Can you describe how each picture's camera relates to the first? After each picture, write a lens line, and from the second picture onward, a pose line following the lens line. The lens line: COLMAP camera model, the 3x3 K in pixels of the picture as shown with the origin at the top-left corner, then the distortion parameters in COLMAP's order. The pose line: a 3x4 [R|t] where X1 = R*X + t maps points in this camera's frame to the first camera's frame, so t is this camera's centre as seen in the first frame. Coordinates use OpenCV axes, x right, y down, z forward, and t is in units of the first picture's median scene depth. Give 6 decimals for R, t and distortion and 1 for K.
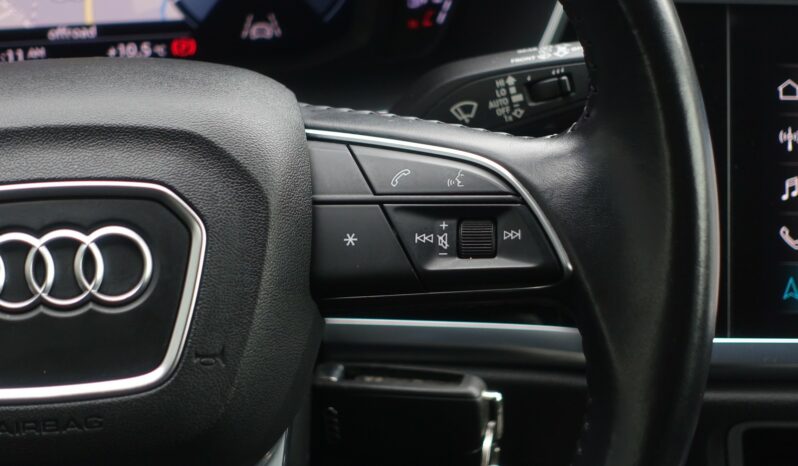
lens RADIAL K [[1881.4, 0, 399.0], [0, 1881.4, 233.0], [0, 0, 1]] dist [-0.064783, -0.511259]
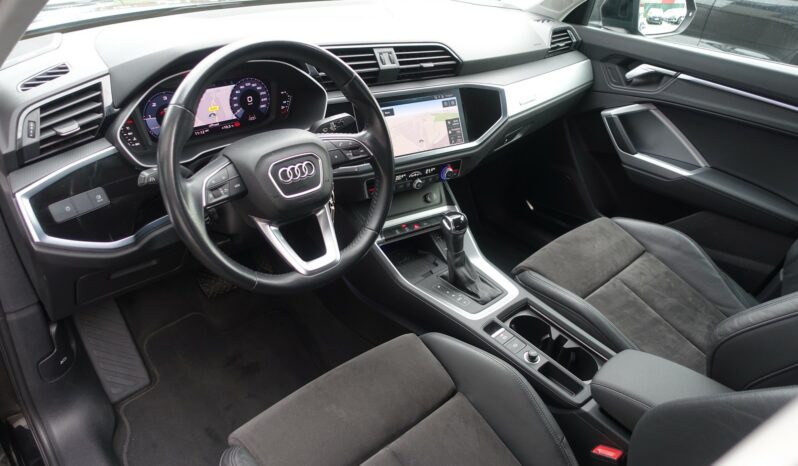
lens RADIAL K [[547.8, 0, 400.9], [0, 547.8, 231.9], [0, 0, 1]] dist [-0.003120, -0.000907]
pose [[0.821702, -0.247751, 0.513250, -0.758201], [0.155799, 0.963914, 0.215860, -0.102930], [-0.548208, -0.097409, 0.830650, -0.493911]]
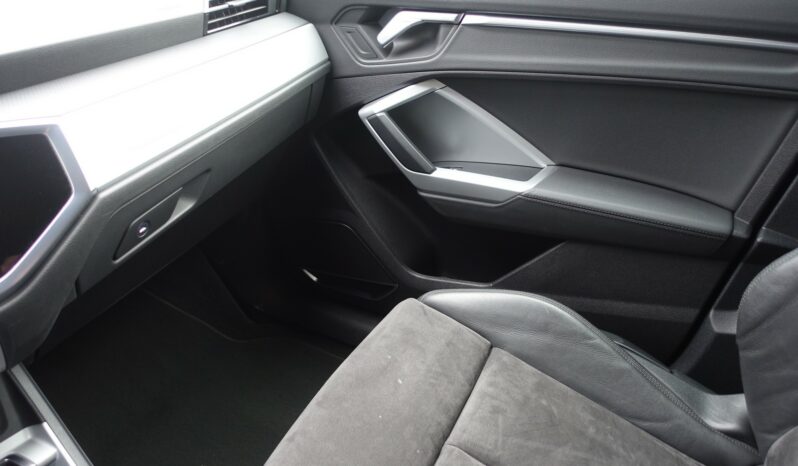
lens RADIAL K [[547.8, 0, 400.9], [0, 547.8, 231.9], [0, 0, 1]] dist [-0.003120, -0.000907]
pose [[0.587034, -0.442915, 0.677656, 0.559583], [0.354343, 0.893198, 0.276835, -0.010735], [-0.727895, 0.077611, 0.681282, 0.215965]]
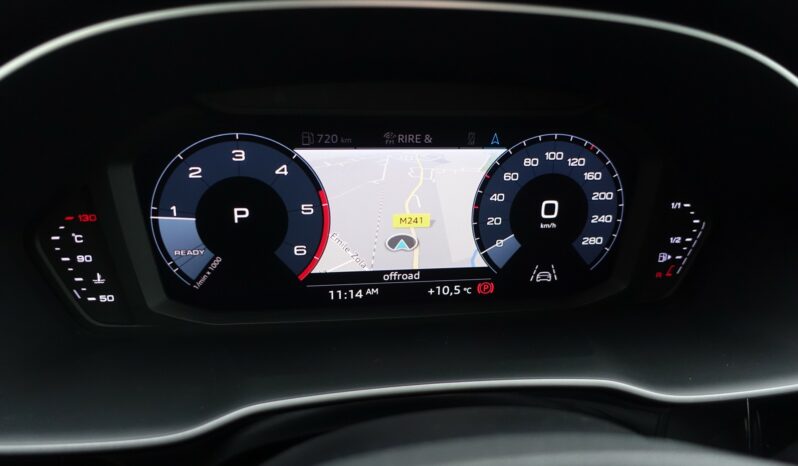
lens RADIAL K [[547.8, 0, 400.9], [0, 547.8, 231.9], [0, 0, 1]] dist [-0.003120, -0.000907]
pose [[0.999159, 0.030161, 0.027792, -0.260560], [-0.028872, 0.998539, -0.045678, -0.168066], [-0.029129, 0.044837, 0.998570, 0.885625]]
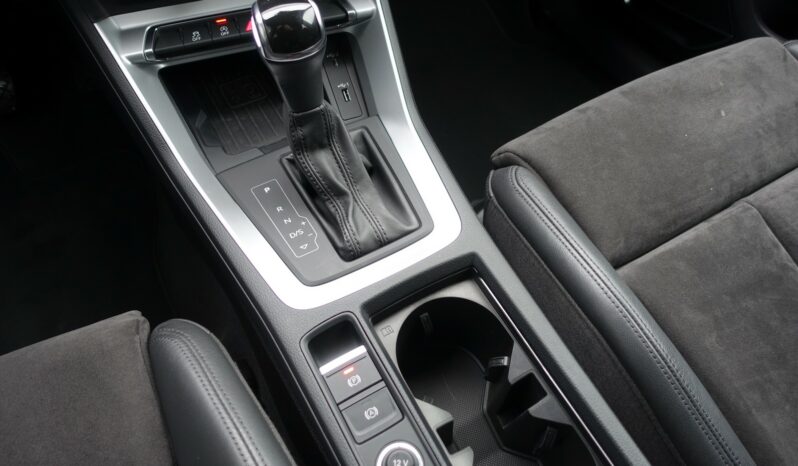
lens RADIAL K [[547.8, 0, 400.9], [0, 547.8, 231.9], [0, 0, 1]] dist [-0.003120, -0.000907]
pose [[0.928479, -0.286623, 0.236165, 0.392022], [0.121424, 0.835237, 0.536316, 0.206807], [-0.350974, -0.469282, 0.810303, 0.378693]]
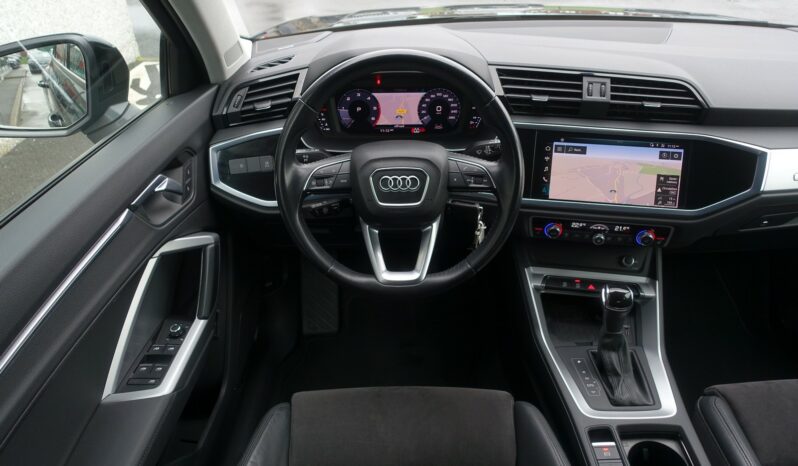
lens RADIAL K [[547.8, 0, 400.9], [0, 547.8, 231.9], [0, 0, 1]] dist [-0.003120, -0.000907]
pose [[0.991834, 0.068559, -0.107541, -0.000696], [-0.050510, 0.985434, 0.162383, -0.095604], [0.117107, -0.155625, 0.980850, -0.588580]]
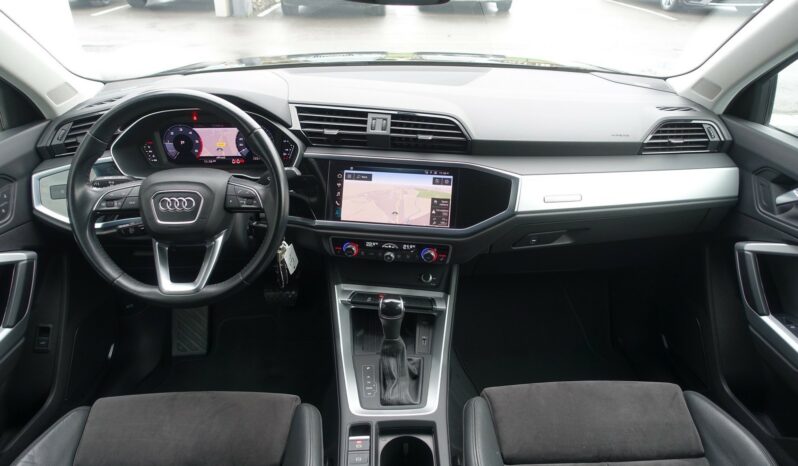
lens RADIAL K [[548.9, 0, 401.5], [0, 548.9, 233.3], [0, 0, 1]] dist [-0.001573, -0.000776]
pose [[0.993979, 0.056828, -0.093678, 0.699294], [-0.048617, 0.994958, 0.087721, -0.075953], [0.098191, -0.082639, 0.991730, -0.734901]]
